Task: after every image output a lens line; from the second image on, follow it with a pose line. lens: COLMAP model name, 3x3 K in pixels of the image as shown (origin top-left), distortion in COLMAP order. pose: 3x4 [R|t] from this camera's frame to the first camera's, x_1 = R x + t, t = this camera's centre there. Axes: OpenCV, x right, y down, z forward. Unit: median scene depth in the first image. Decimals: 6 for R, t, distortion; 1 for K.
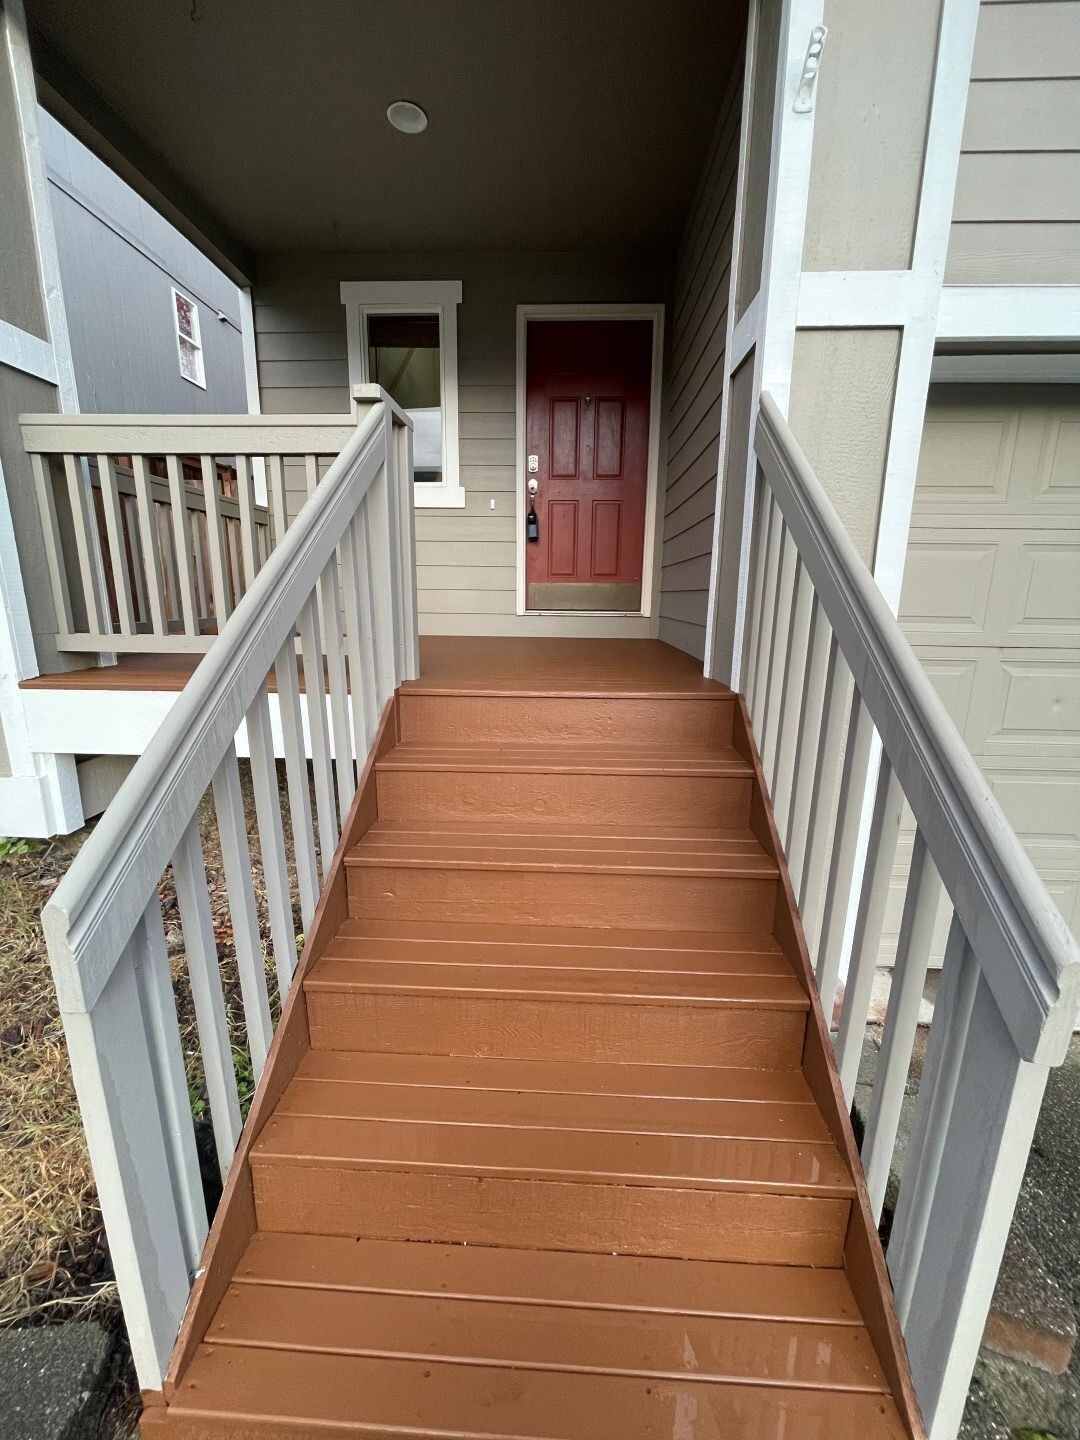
lens RADIAL K [[582.5, 0, 534.1], [0, 582.5, 720.4], [0, 0, 1]] dist [-0.001191, 0.000007]
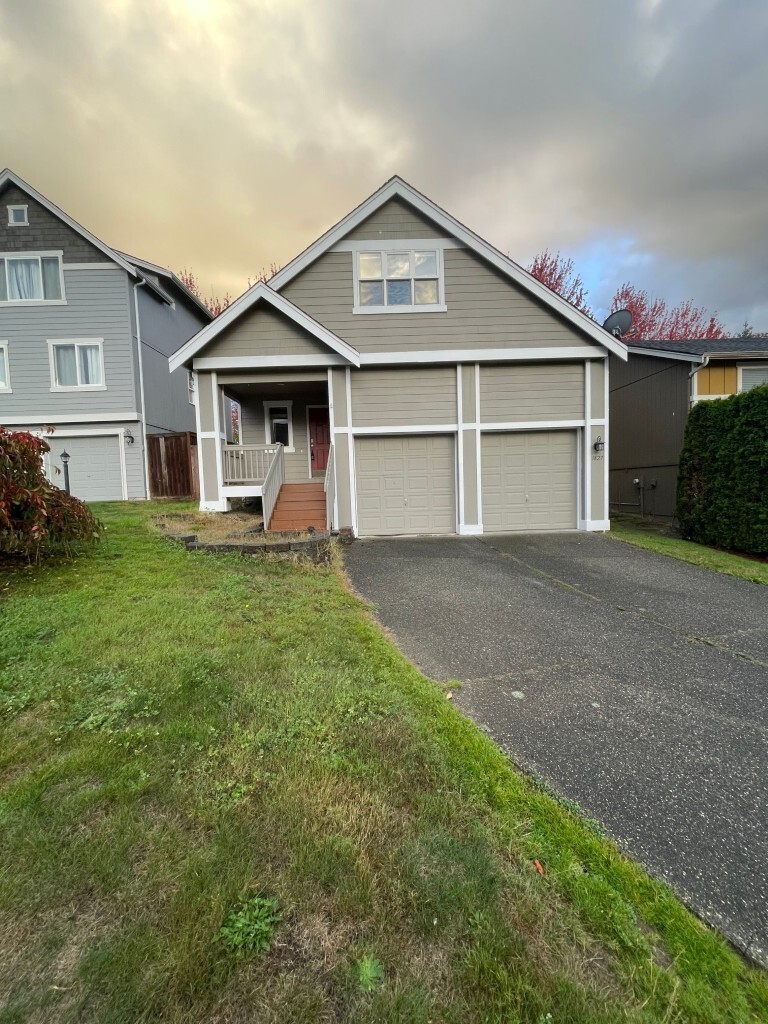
lens RADIAL K [[414.2, 0, 386.9], [0, 414.2, 513.6], [0, 0, 1]] dist [-0.001191, 0.000007]
pose [[0.997128, -0.046792, 0.059548, 0.322122], [0.055382, 0.986838, -0.151933, 0.511082], [-0.051655, 0.154795, 0.986595, -1.757949]]
